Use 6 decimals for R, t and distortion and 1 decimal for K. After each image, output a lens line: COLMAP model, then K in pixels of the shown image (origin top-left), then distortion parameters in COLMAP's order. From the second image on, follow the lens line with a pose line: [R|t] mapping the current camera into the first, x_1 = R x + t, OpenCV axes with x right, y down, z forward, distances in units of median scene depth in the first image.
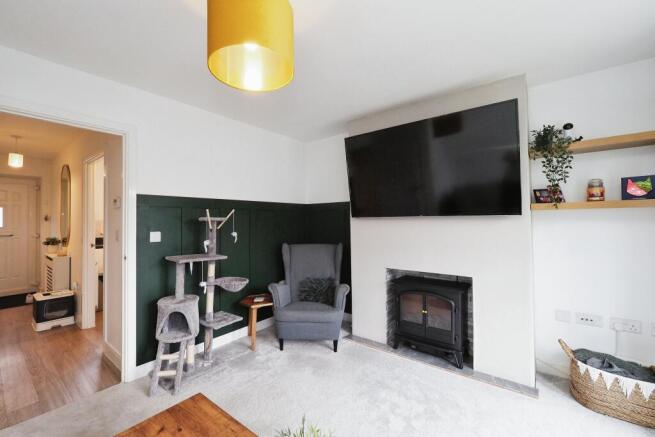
lens RADIAL K [[276.1, 0, 299.8], [0, 276.1, 219.2], [0, 0, 1]] dist [-0.000664, -0.000082]
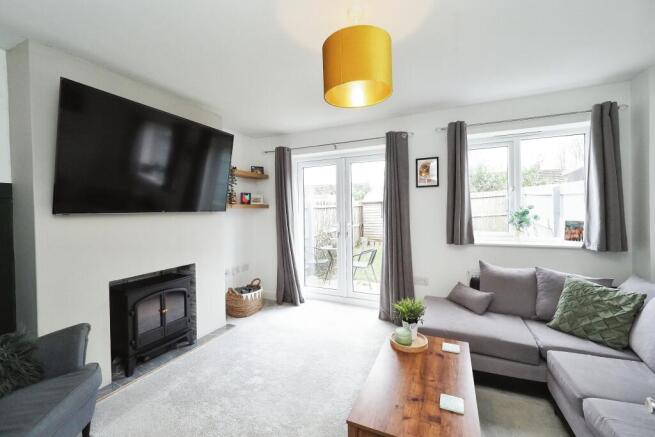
lens RADIAL K [[276.1, 0, 326.2], [0, 276.1, 215.1], [0, 0, 1]] dist [-0.000831, -0.000109]
pose [[-0.259176, -0.004943, 0.965818, -0.624454], [0.016457, 0.999819, 0.009534, -0.001739], [-0.965690, 0.018365, -0.259047, 0.688220]]
